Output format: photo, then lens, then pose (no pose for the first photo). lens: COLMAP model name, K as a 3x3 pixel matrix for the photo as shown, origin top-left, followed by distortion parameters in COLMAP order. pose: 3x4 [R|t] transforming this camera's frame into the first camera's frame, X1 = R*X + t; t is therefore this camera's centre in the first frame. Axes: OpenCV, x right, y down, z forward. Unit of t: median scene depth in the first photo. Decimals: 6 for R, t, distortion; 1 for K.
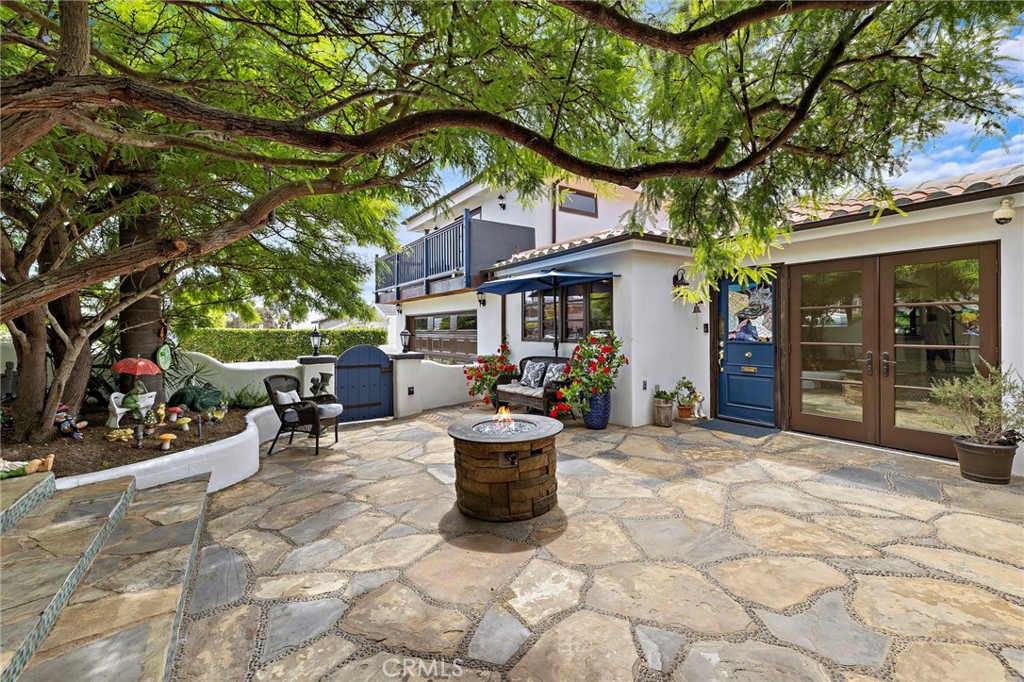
lens RADIAL K [[437.6, 0, 514.1], [0, 437.6, 335.0], [0, 0, 1]] dist [0.001536, -0.001119]
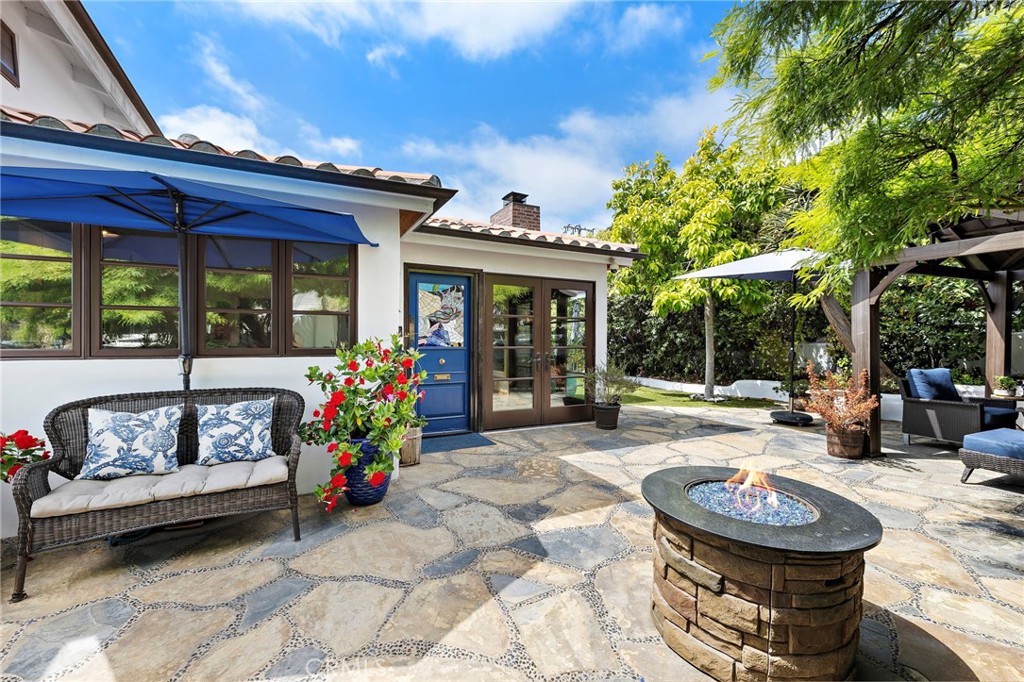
lens RADIAL K [[437.6, 0, 513.3], [0, 437.6, 346.7], [0, 0, 1]] dist [0.001536, -0.001119]
pose [[0.105406, -0.014489, 0.994324, -0.469081], [0.005452, 0.999887, 0.013992, 0.002268], [-0.994414, 0.003946, 0.105473, 0.954107]]
